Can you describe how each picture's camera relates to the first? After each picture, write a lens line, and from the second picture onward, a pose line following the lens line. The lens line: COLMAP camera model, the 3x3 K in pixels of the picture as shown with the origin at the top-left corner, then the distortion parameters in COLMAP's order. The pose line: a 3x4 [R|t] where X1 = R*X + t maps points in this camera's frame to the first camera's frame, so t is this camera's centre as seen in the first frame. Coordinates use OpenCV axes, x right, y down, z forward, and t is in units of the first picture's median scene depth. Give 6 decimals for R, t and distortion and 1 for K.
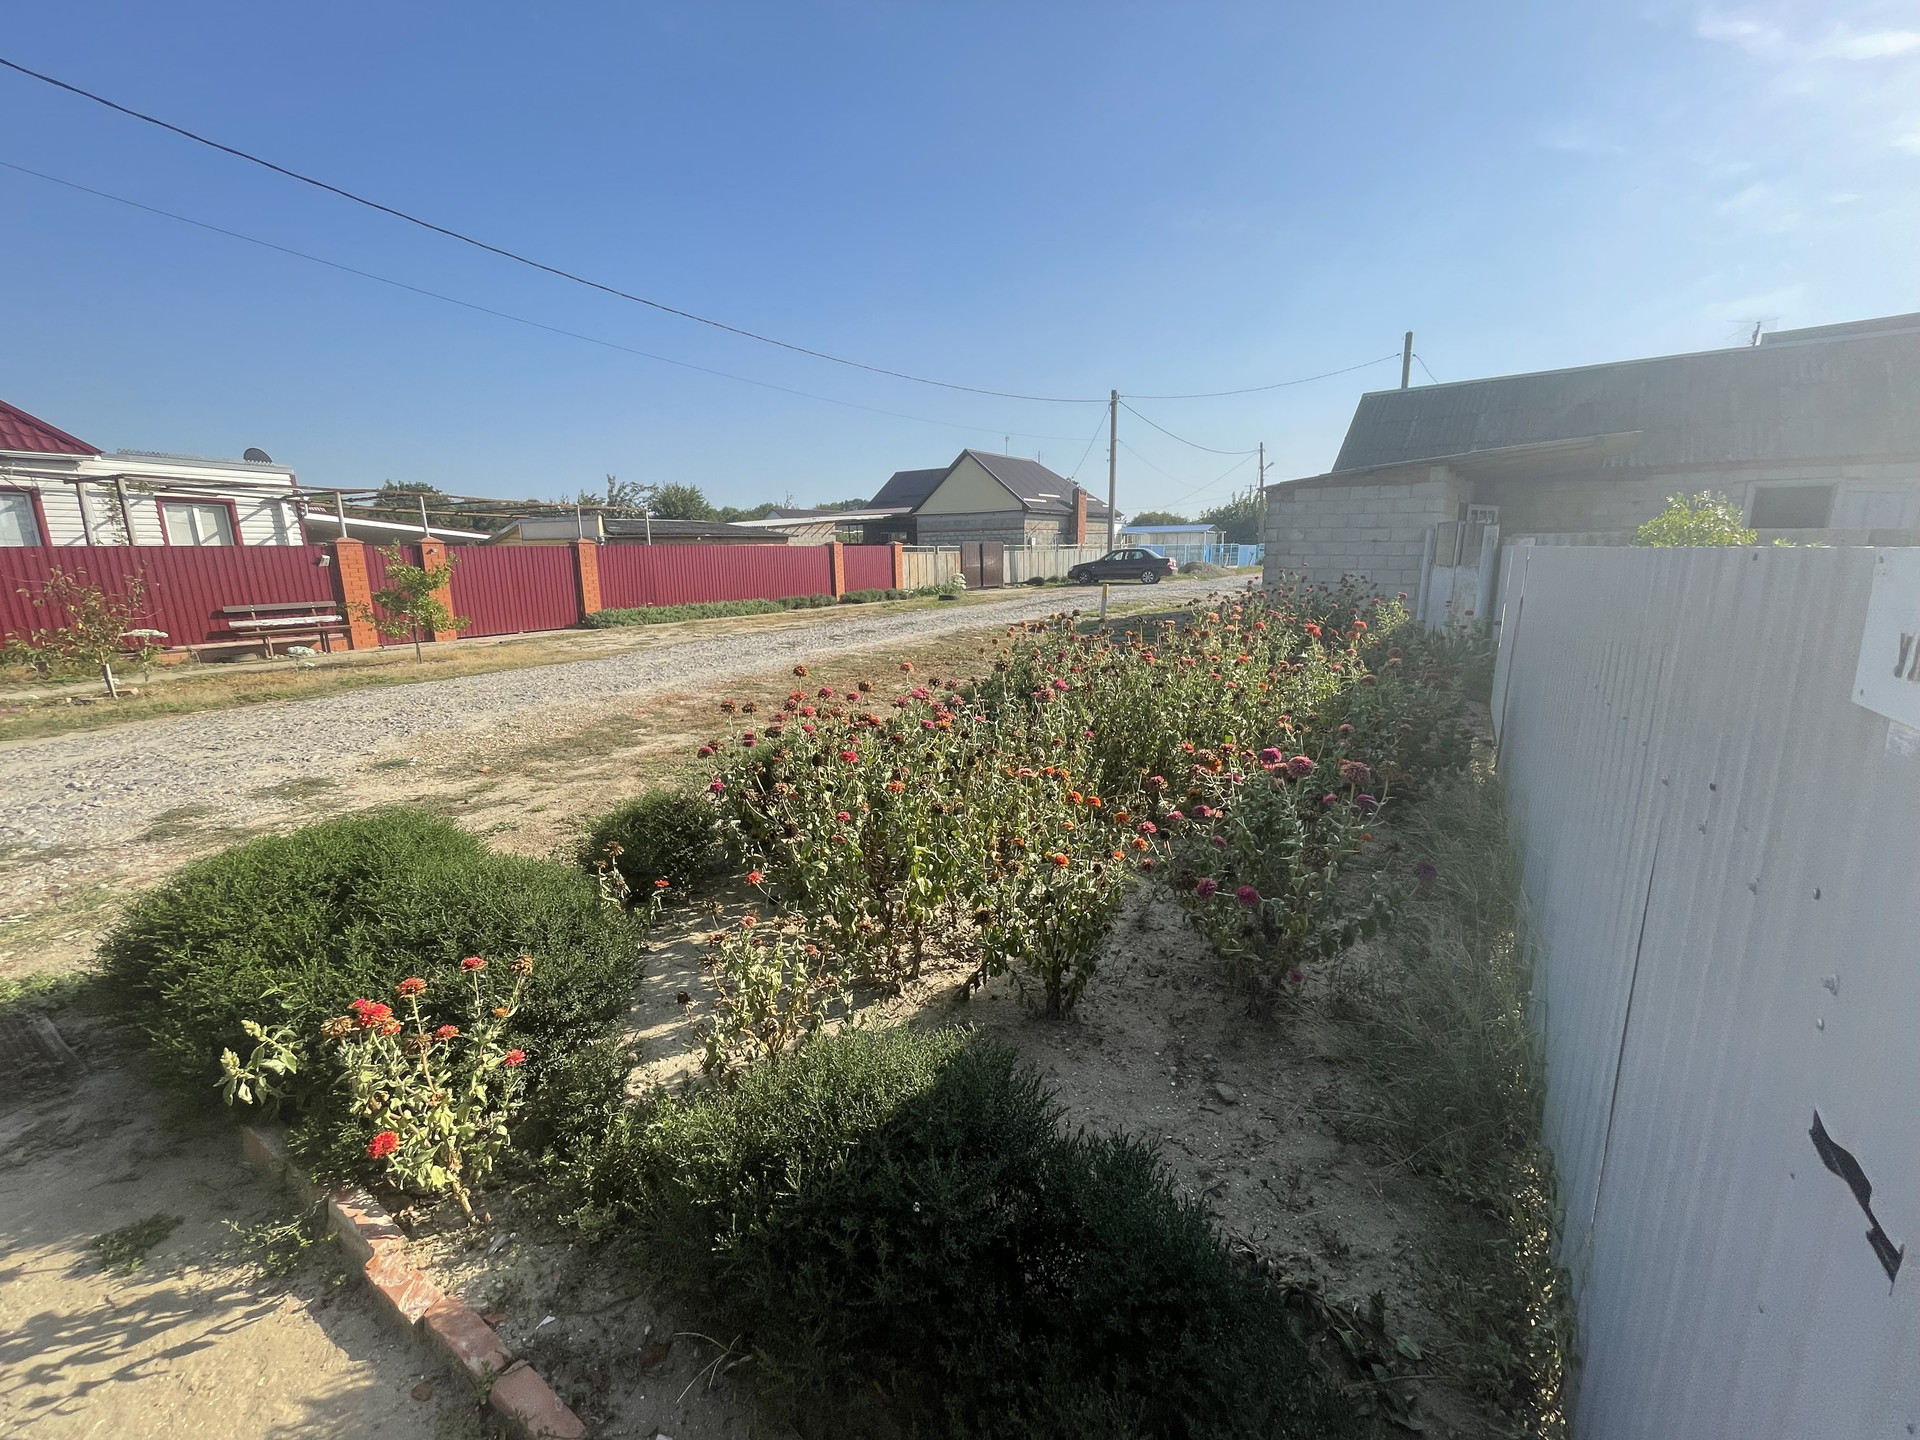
lens RADIAL K [[786.9, 0, 953.5], [0, 786.9, 720.6], [0, 0, 1]] dist [0.010661, -0.003541]
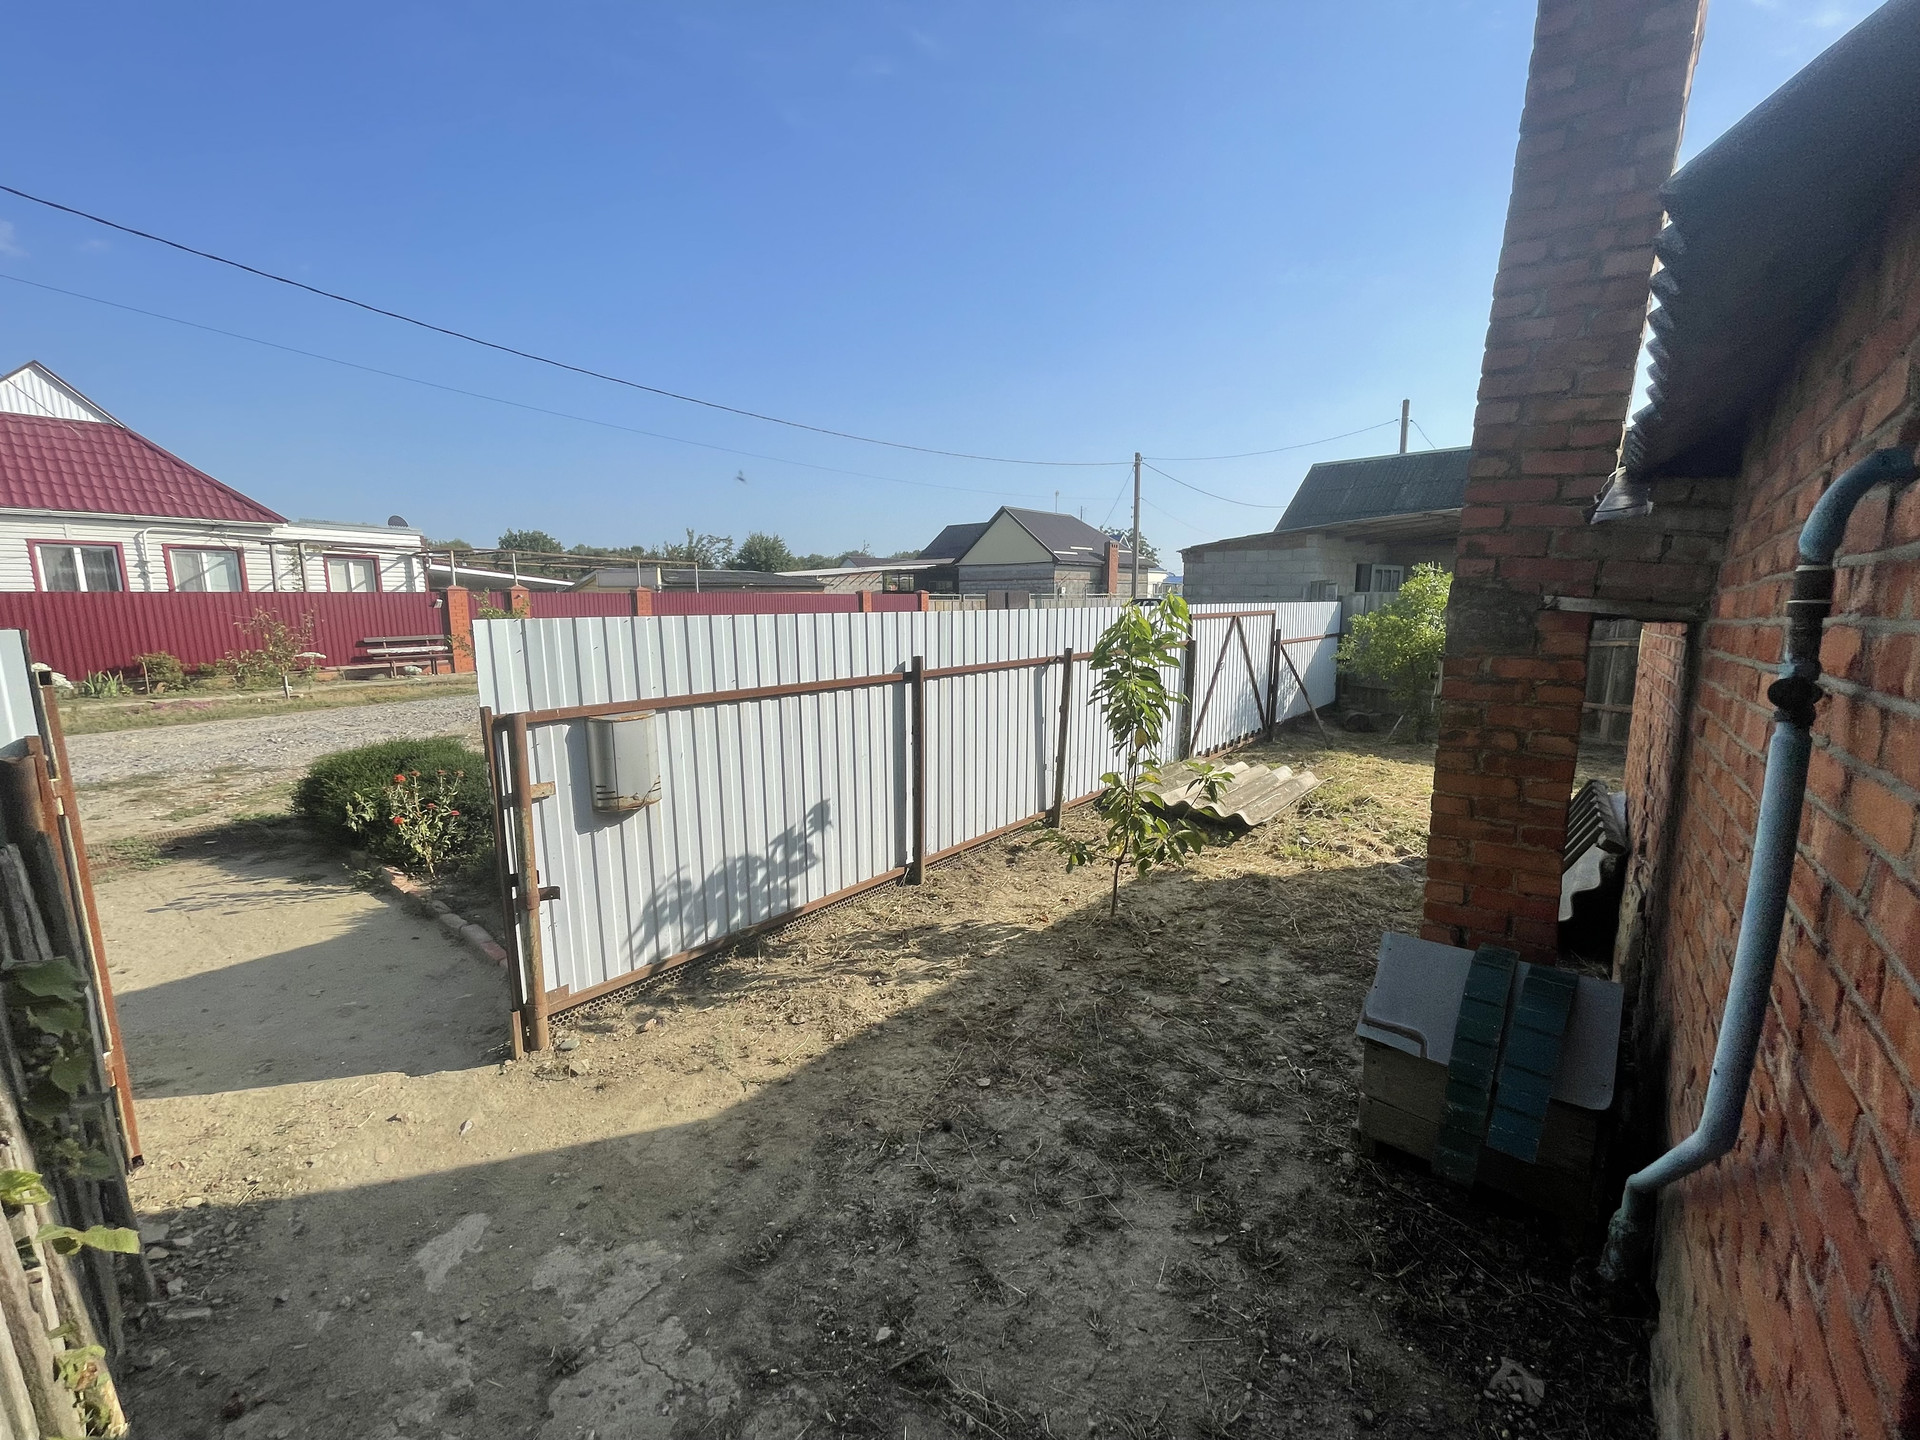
lens RADIAL K [[783.4, 0, 944.7], [0, 783.4, 719.3], [0, 0, 1]] dist [0.000001, -0.000190]
pose [[0.994289, 0.025180, -0.103708, 0.157598], [-0.031123, 0.997940, -0.056094, 0.030445], [0.102082, 0.059002, 0.993025, -0.167258]]
